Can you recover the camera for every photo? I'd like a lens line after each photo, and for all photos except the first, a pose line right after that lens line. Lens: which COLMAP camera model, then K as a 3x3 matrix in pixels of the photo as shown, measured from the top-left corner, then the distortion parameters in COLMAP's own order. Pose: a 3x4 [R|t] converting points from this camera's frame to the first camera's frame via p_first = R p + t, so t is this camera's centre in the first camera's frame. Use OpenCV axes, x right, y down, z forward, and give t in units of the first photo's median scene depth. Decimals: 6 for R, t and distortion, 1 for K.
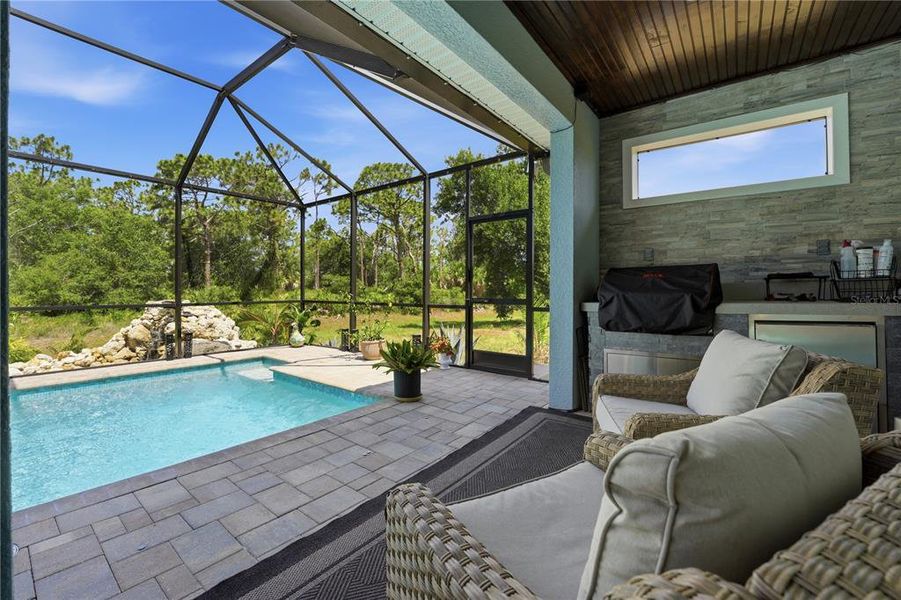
lens RADIAL K [[375.6, 0, 455.6], [0, 375.6, 287.8], [0, 0, 1]] dist [-0.019434, -0.000183]
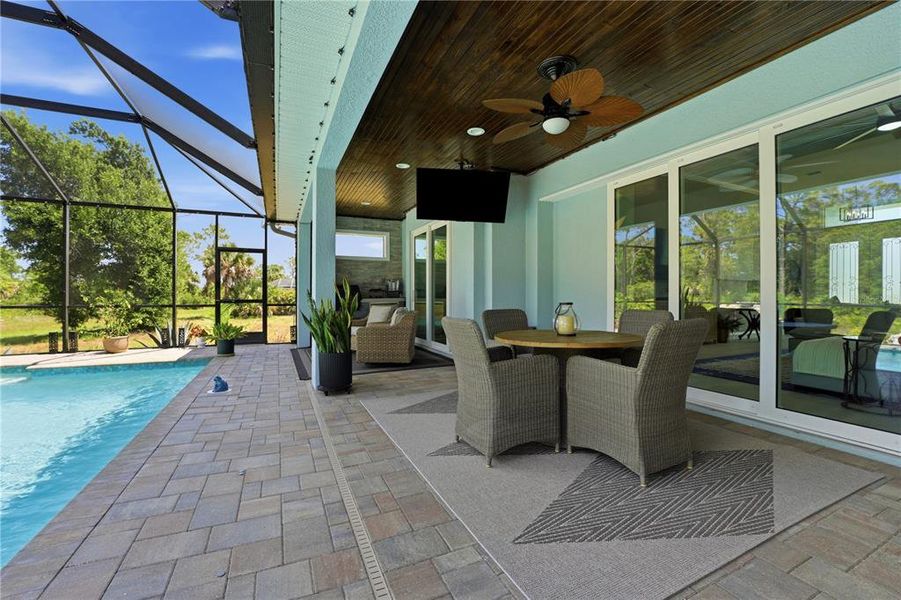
lens RADIAL K [[375.6, 0, 450.8], [0, 375.6, 298.3], [0, 0, 1]] dist [-0.019434, -0.000183]
pose [[0.473438, -0.008542, 0.880786, -0.742195], [-0.005506, 0.999905, 0.012656, -0.002647], [-0.880810, -0.010841, 0.473346, -0.487471]]
